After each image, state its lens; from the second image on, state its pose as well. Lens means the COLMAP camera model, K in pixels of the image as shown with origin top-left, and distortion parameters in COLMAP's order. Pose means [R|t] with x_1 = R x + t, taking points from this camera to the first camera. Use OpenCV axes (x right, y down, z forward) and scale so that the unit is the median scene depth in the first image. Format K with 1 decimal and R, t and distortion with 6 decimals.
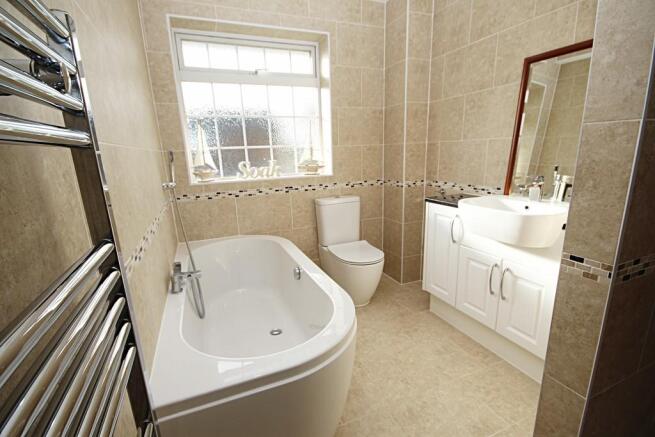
lens RADIAL K [[303.6, 0, 325.5], [0, 303.6, 221.6], [0, 0, 1]] dist [-0.006380, 0.000973]
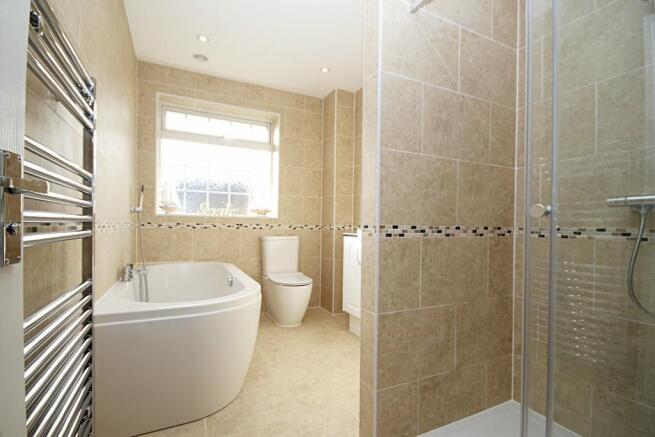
lens RADIAL K [[303.6, 0, 328.3], [0, 303.6, 221.8], [0, 0, 1]] dist [-0.006380, 0.000973]
pose [[0.996452, 0.048936, 0.068467, 0.151599], [-0.030866, 0.969378, -0.243627, 0.162708], [-0.078293, 0.240650, 0.967449, -0.210305]]
